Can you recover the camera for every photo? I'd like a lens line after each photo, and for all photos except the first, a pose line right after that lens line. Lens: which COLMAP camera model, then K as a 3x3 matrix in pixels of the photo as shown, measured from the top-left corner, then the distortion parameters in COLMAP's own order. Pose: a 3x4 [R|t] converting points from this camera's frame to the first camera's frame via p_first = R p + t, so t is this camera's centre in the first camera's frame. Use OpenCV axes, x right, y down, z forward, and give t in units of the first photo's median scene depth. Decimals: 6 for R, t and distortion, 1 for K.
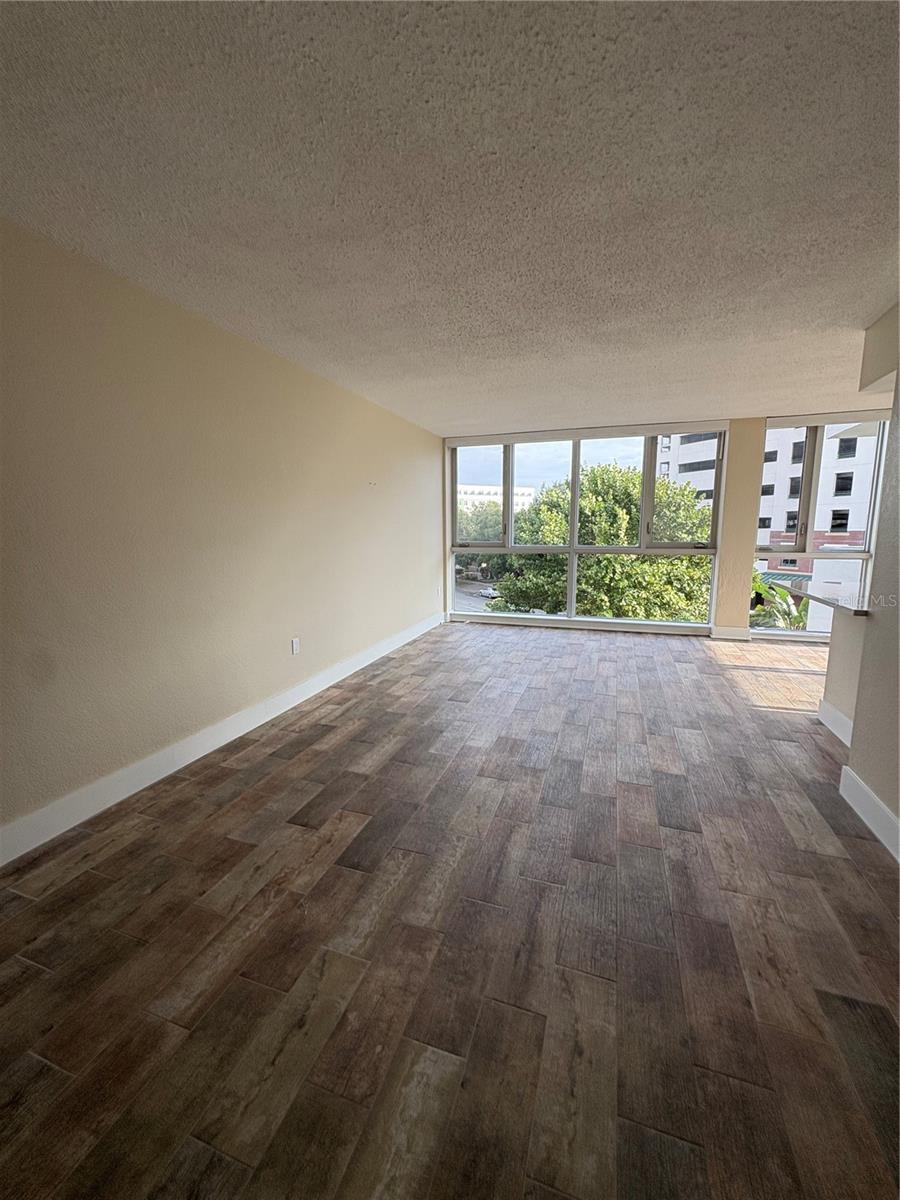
lens RADIAL K [[479.0, 0, 449.3], [0, 479.0, 599.2], [0, 0, 1]] dist [-0.001223, 0.000320]
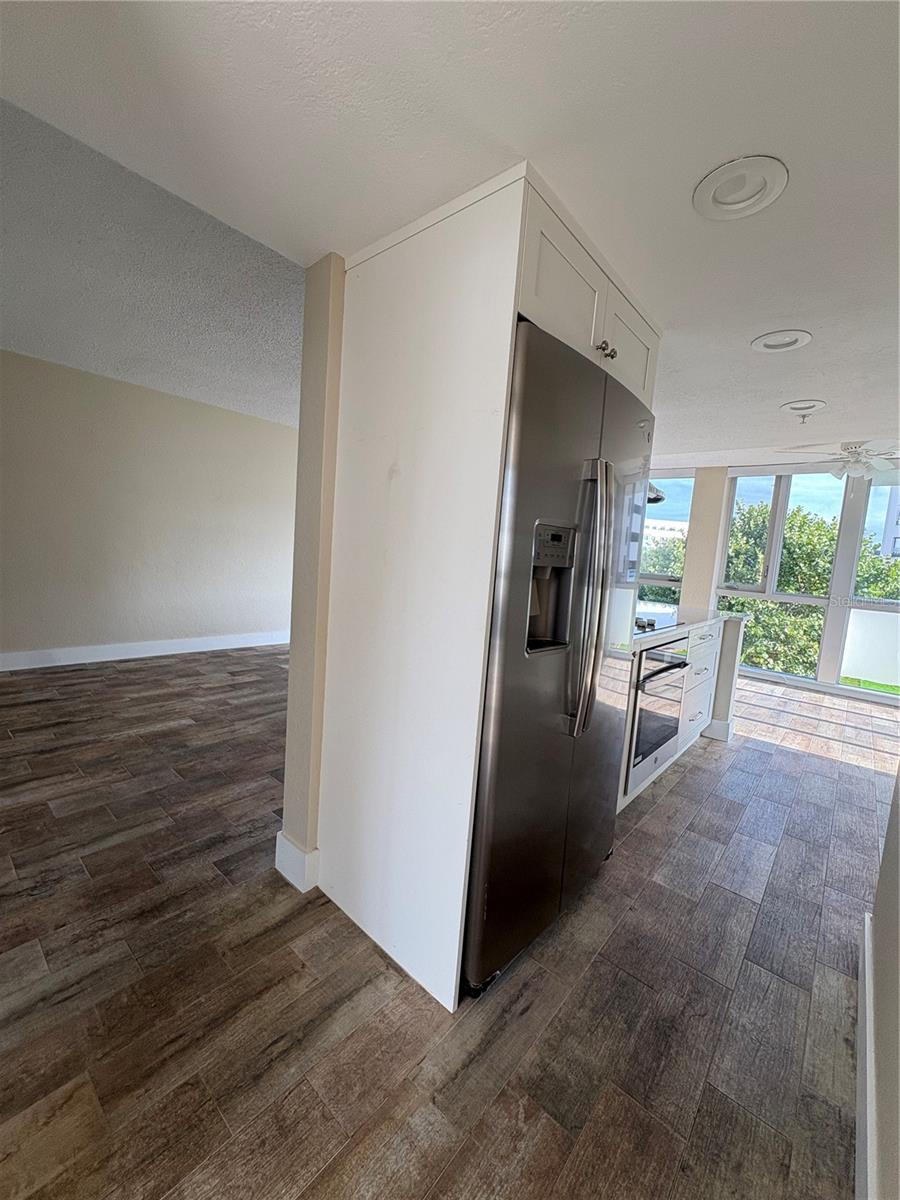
lens RADIAL K [[479.0, 0, 444.6], [0, 479.0, 598.6], [0, 0, 1]] dist [-0.001223, 0.000320]
pose [[0.924408, 0.114949, -0.363672, 0.893986], [-0.135950, 0.990179, -0.032594, 0.080264], [0.356354, 0.079571, 0.930957, -0.414674]]
